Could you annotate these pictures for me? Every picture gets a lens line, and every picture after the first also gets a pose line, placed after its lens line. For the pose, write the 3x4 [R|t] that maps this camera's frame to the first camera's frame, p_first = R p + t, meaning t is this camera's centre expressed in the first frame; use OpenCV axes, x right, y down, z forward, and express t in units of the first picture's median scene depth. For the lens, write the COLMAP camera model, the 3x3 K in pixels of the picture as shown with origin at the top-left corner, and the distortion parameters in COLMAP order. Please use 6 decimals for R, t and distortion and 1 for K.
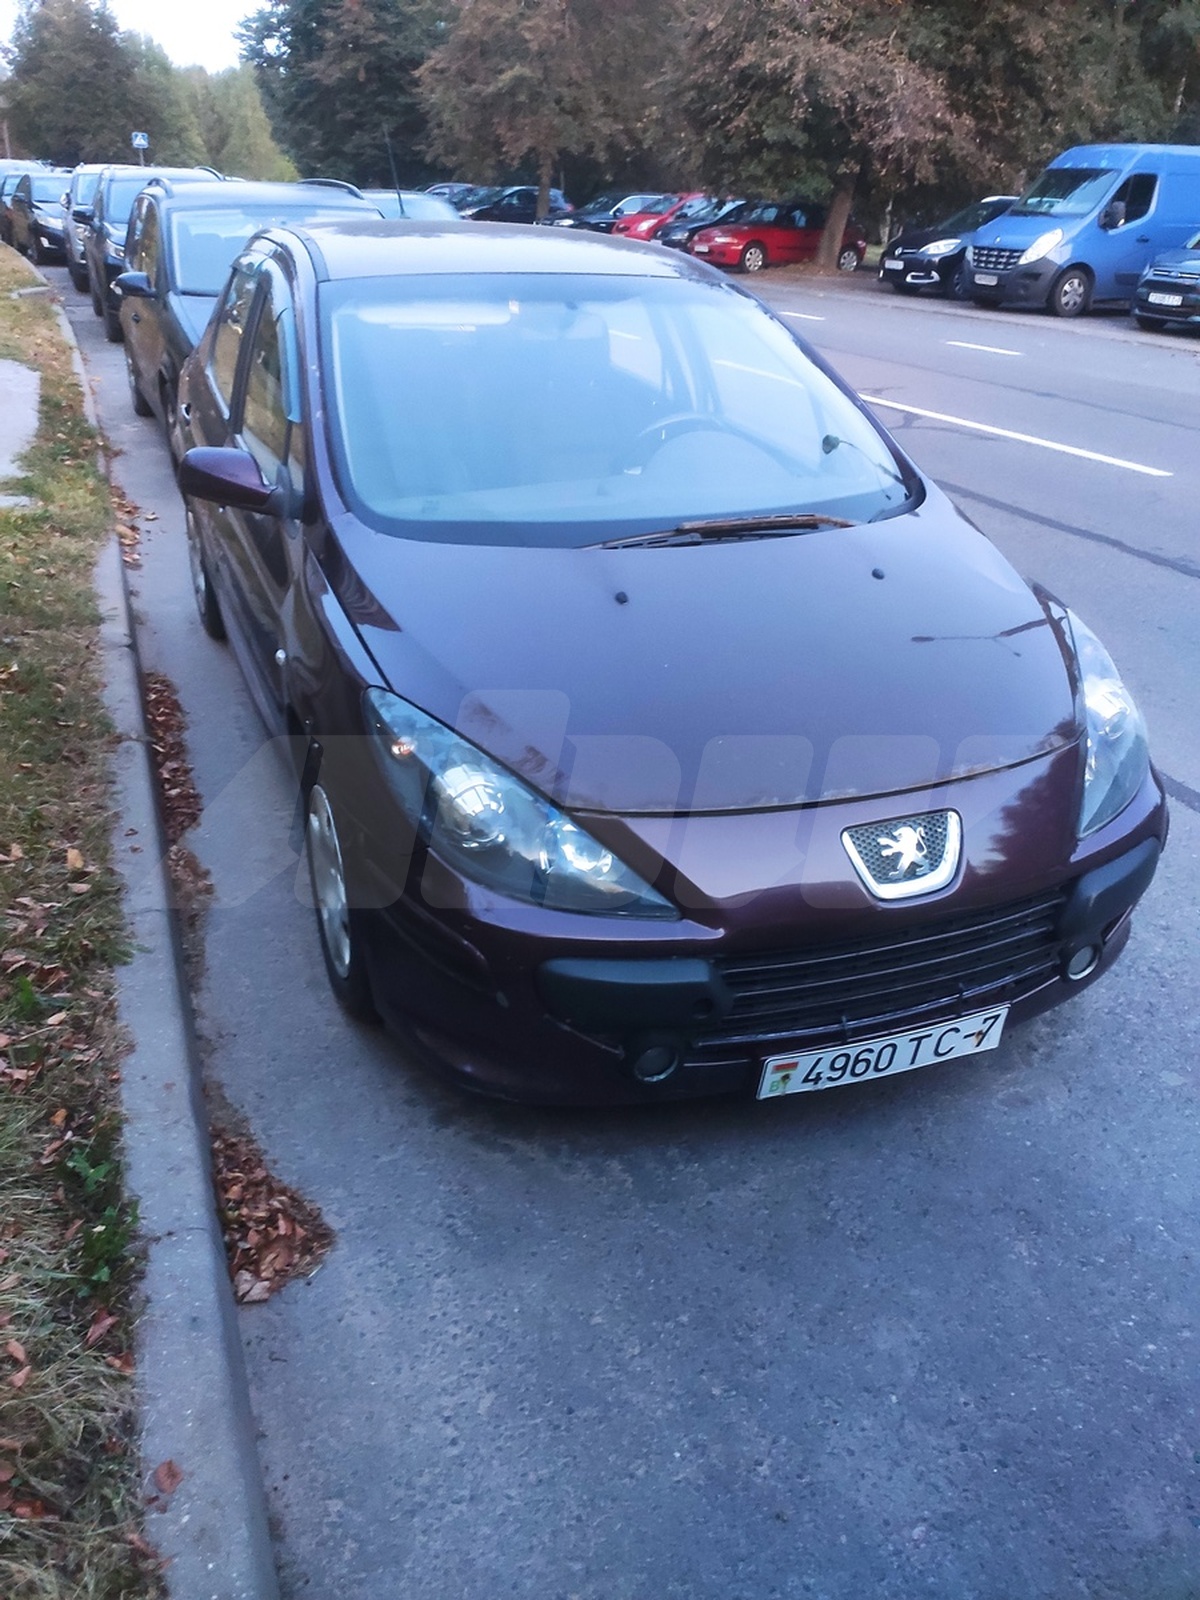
lens RADIAL K [[1196.4, 0, 573.9], [0, 1196.4, 798.2], [0, 0, 1]] dist [0.065089, -0.112278]
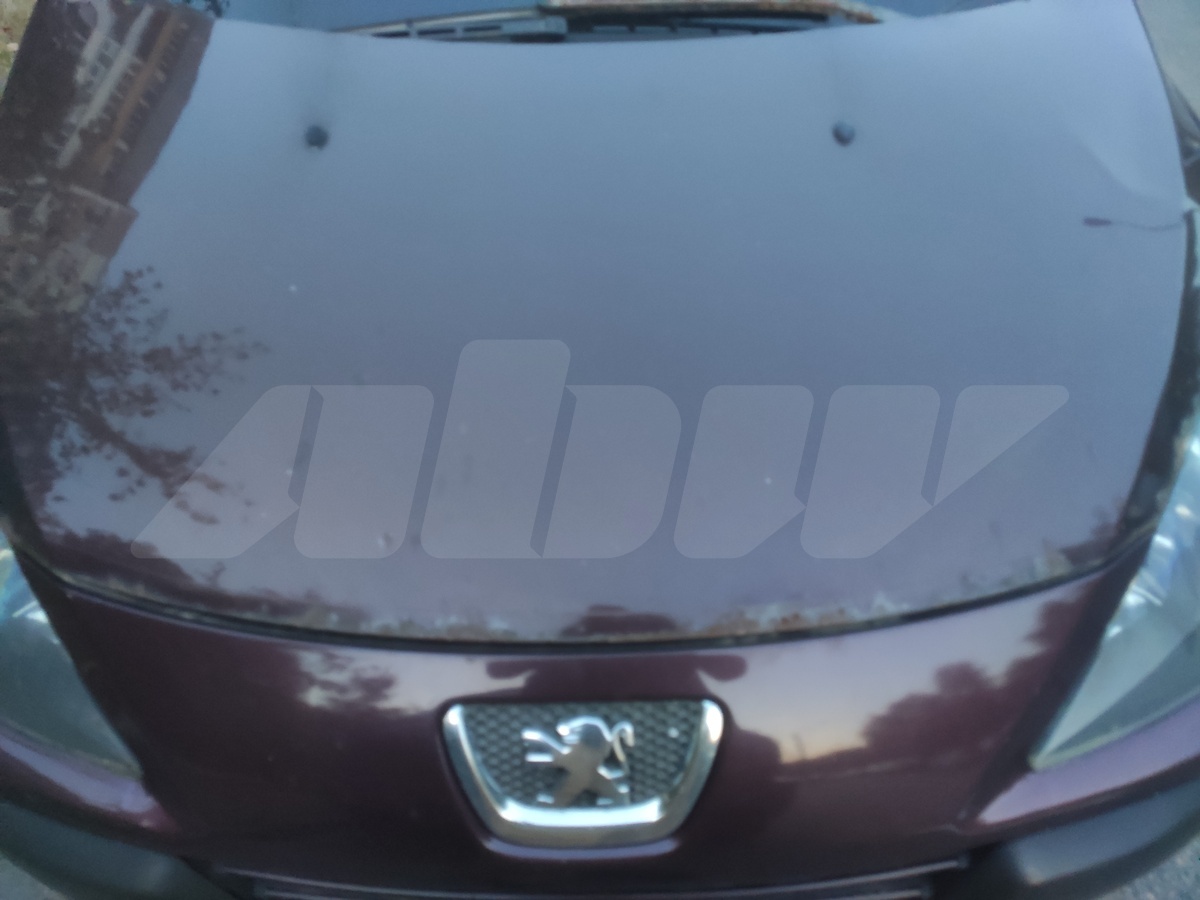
lens RADIAL K [[897.3, 0, 600.0], [0, 897.3, 450.0], [0, 0, 1]] dist [0.065089, -0.112278]
pose [[0.933517, 0.214497, -0.287294, 0.285767], [-0.130144, 0.949372, 0.285930, -0.146395], [0.334080, -0.229531, 0.914170, 0.545336]]
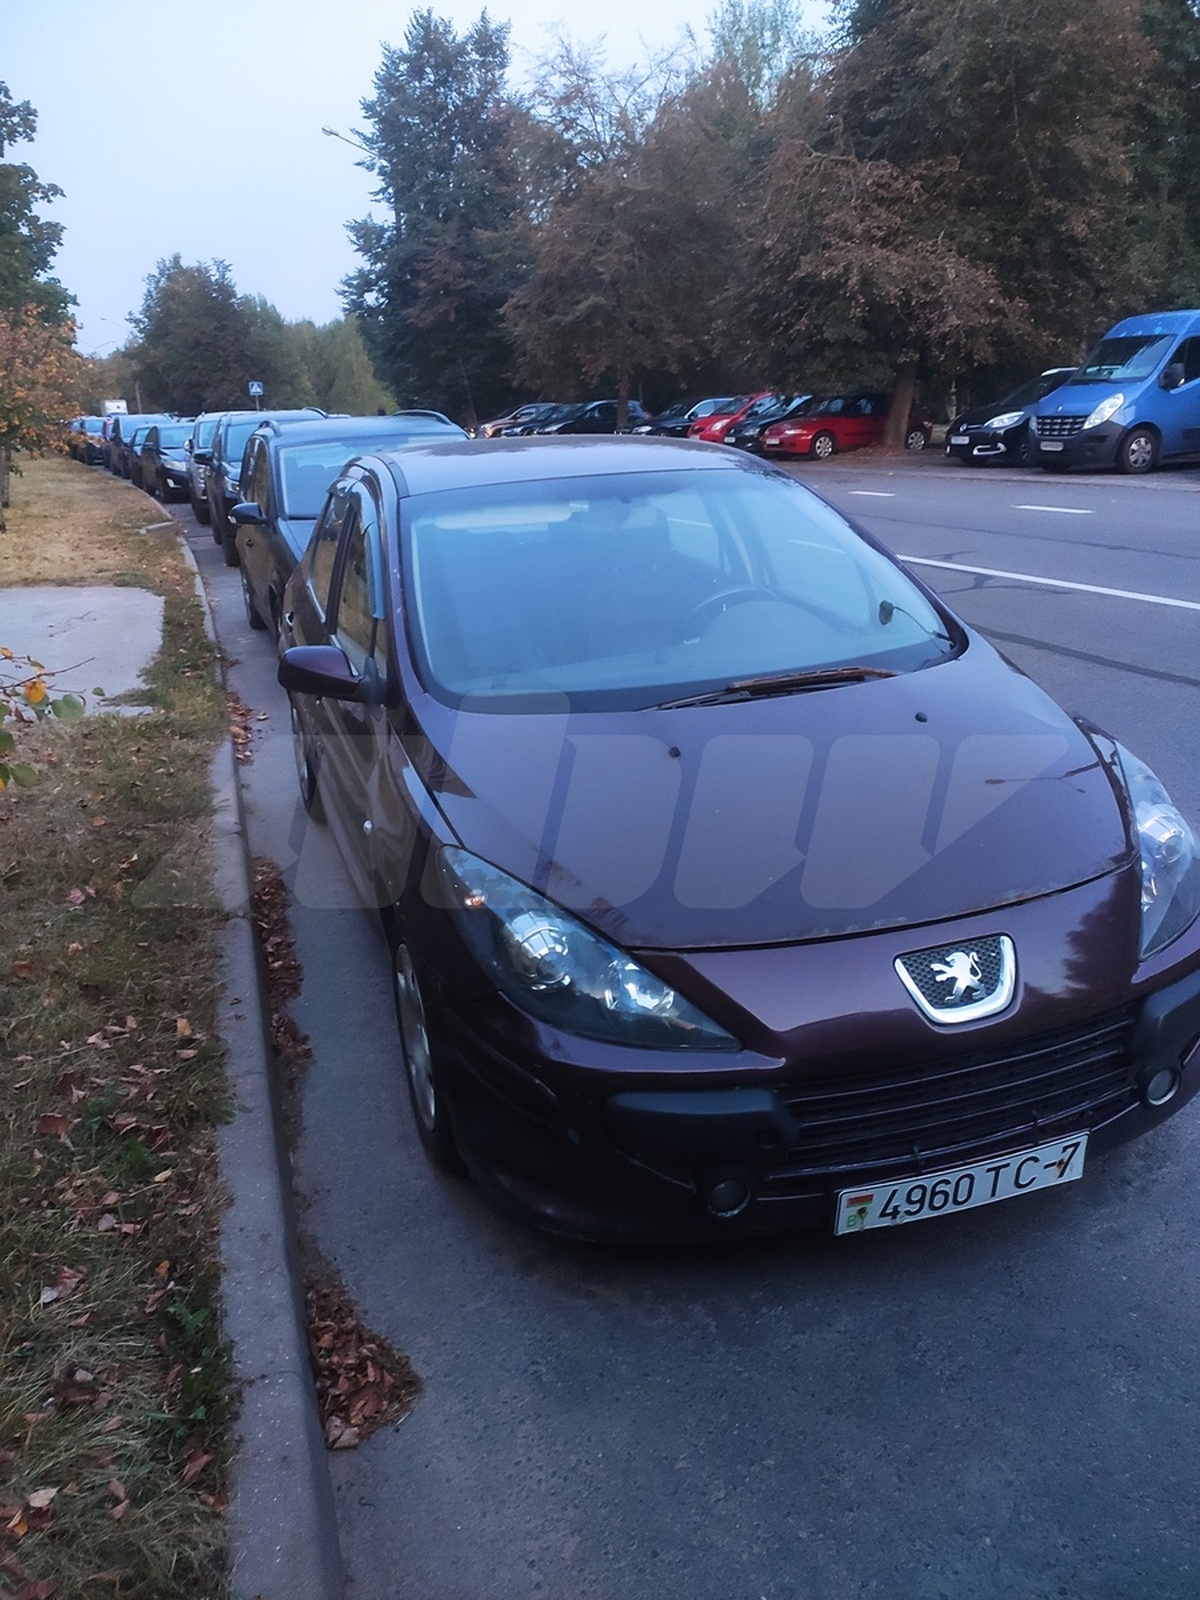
lens RADIAL K [[1196.4, 0, 573.9], [0, 1196.4, 798.2], [0, 0, 1]] dist [0.065089, -0.112278]
pose [[0.994685, -0.056191, -0.086280, 0.035841], [0.042735, 0.987676, -0.150563, 0.027395], [0.093677, 0.146075, 0.984828, -0.051137]]
